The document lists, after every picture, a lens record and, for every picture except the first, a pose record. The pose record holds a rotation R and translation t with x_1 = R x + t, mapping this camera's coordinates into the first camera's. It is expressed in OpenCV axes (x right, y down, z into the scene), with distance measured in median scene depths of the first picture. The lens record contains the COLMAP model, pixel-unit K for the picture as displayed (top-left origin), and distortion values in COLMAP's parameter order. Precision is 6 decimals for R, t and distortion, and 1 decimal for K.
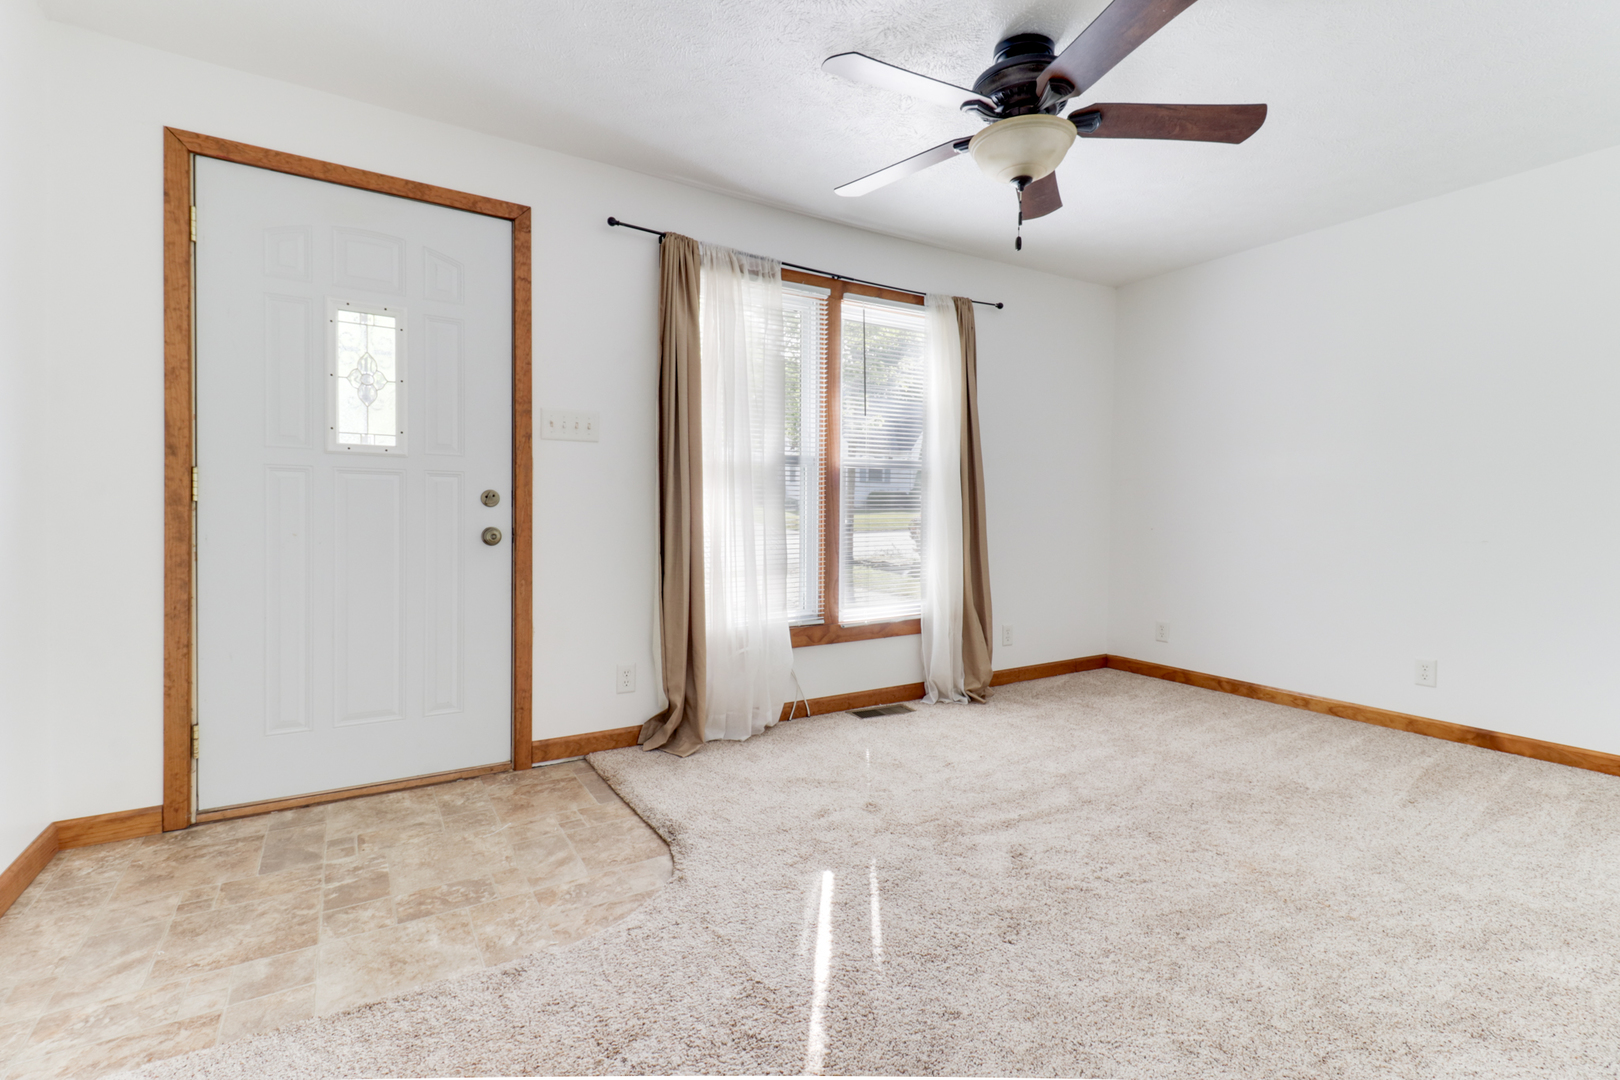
lens RADIAL K [[750.0, 0, 813.9], [0, 750.0, 526.9], [0, 0, 1]] dist [0.023221, -0.006032]
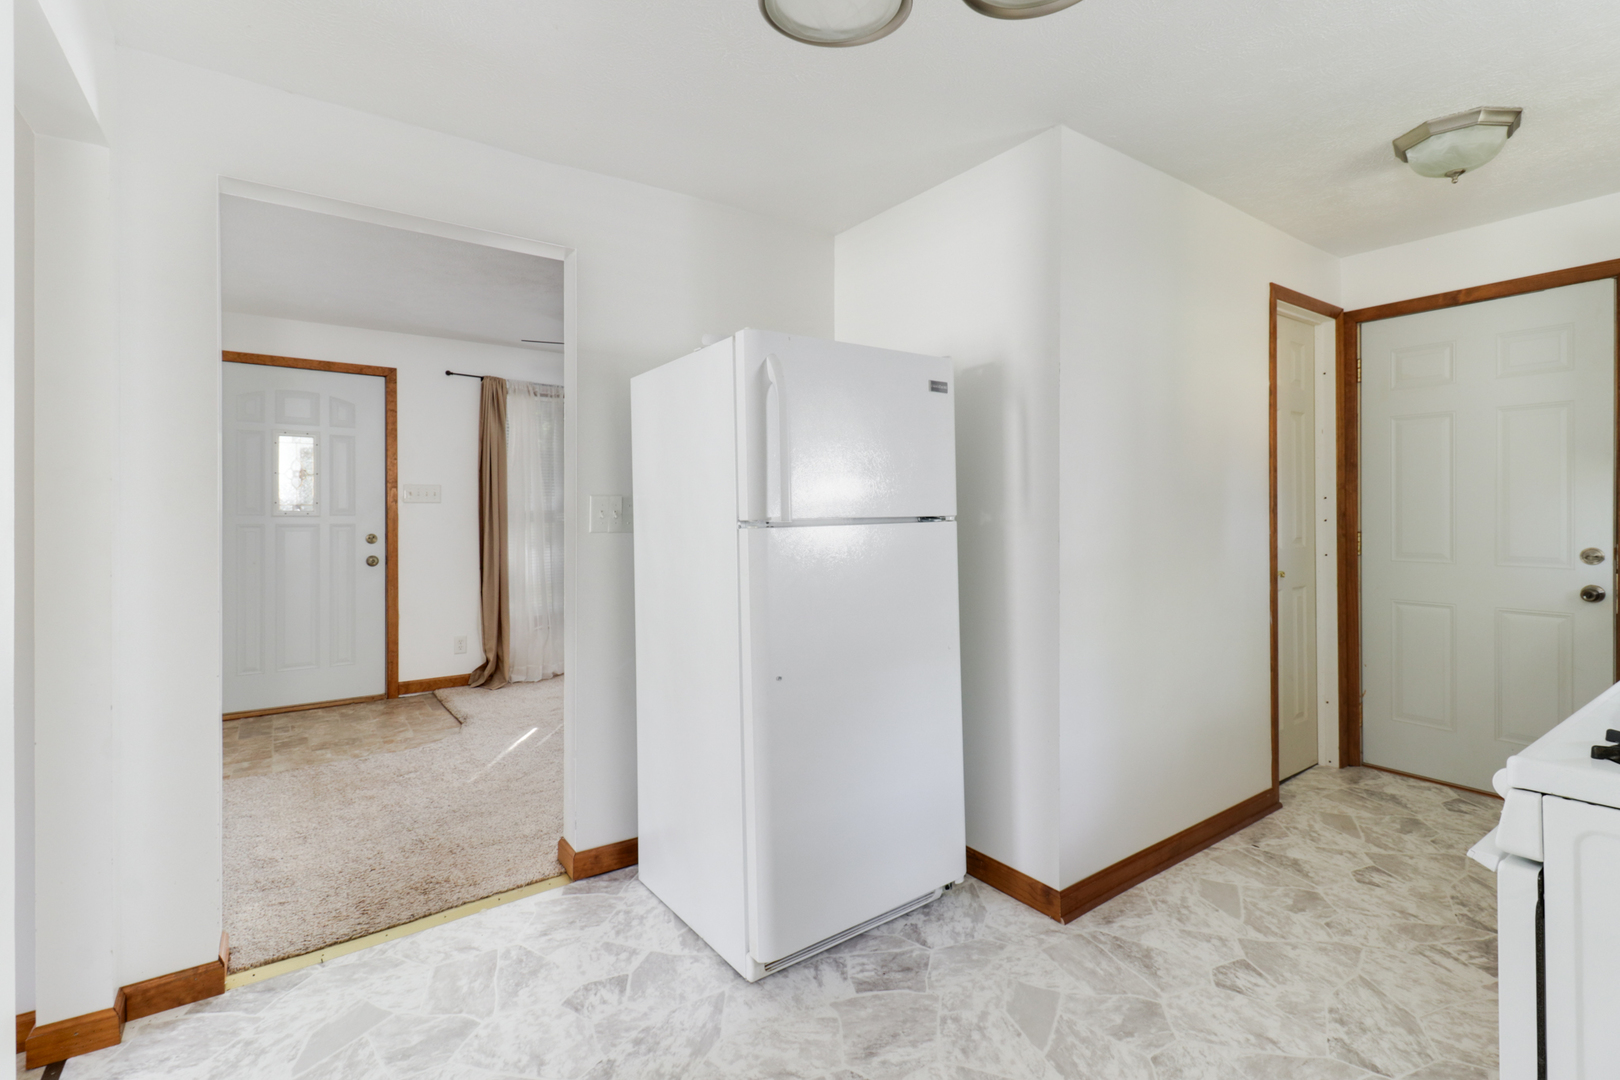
lens RADIAL K [[750.0, 0, 812.7], [0, 750.0, 515.9], [0, 0, 1]] dist [0.023221, -0.006032]
pose [[0.998005, -0.011235, 0.062129, 0.460544], [0.012357, 0.999767, -0.017714, -0.046541], [-0.061915, 0.018447, 0.997911, -0.769333]]
